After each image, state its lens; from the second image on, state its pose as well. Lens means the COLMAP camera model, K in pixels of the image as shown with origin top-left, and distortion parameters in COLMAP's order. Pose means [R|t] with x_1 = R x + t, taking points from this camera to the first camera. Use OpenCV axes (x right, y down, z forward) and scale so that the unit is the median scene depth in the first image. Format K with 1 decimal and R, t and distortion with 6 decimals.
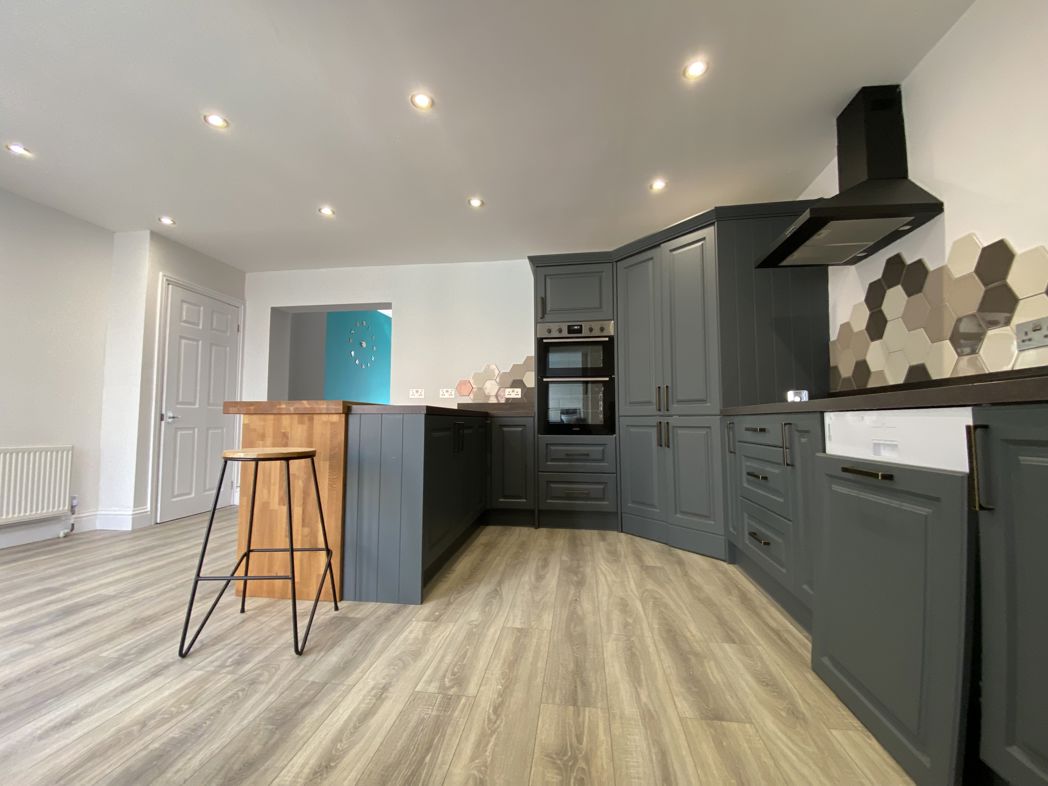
lens RADIAL K [[423.7, 0, 519.7], [0, 423.7, 393.9], [0, 0, 1]] dist [0.018804, -0.018206]
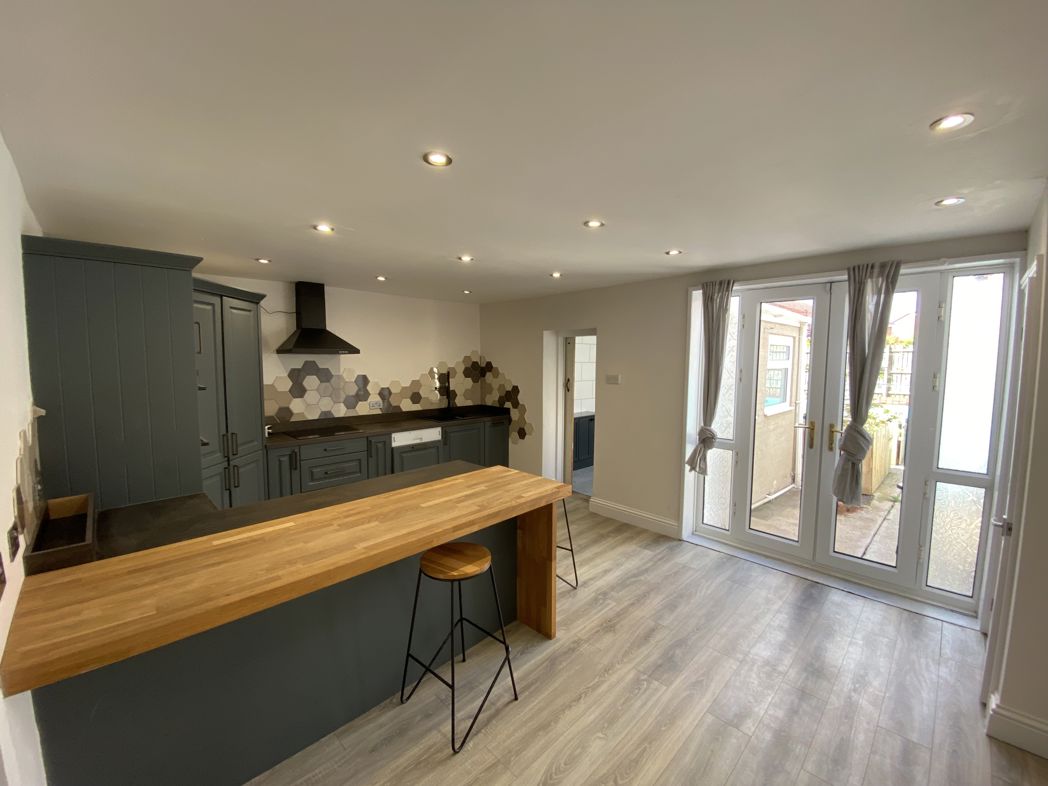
lens RADIAL K [[425.5, 0, 524.0], [0, 425.5, 393.0], [0, 0, 1]] dist [0.029237, -0.025787]
pose [[-0.799393, -0.054626, 0.598320, -1.472053], [-0.044759, 0.998505, 0.031362, -0.306196], [-0.599139, -0.001710, -0.800643, 2.325150]]
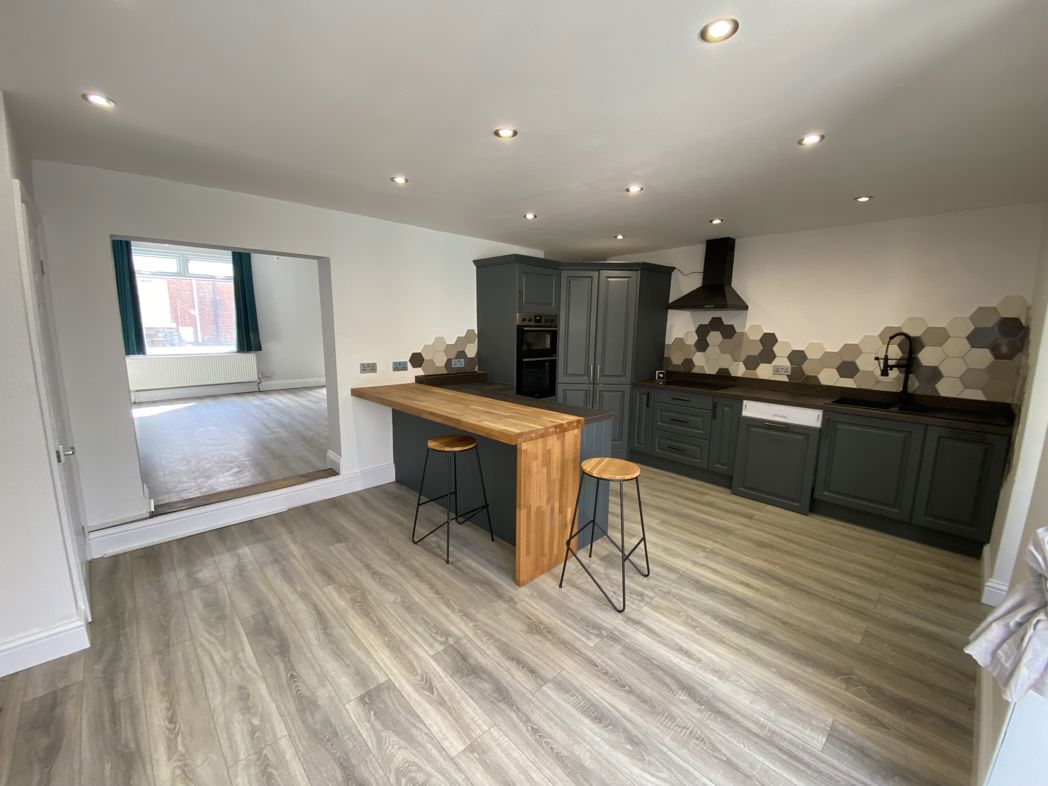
lens RADIAL K [[424.4, 0, 520.0], [0, 424.4, 394.8], [0, 0, 1]] dist [0.038624, -0.031146]
pose [[0.622996, -0.120238, 0.772929, -1.742795], [-0.063337, 0.977117, 0.203052, -0.348790], [-0.779657, -0.175456, 0.601124, 0.413813]]
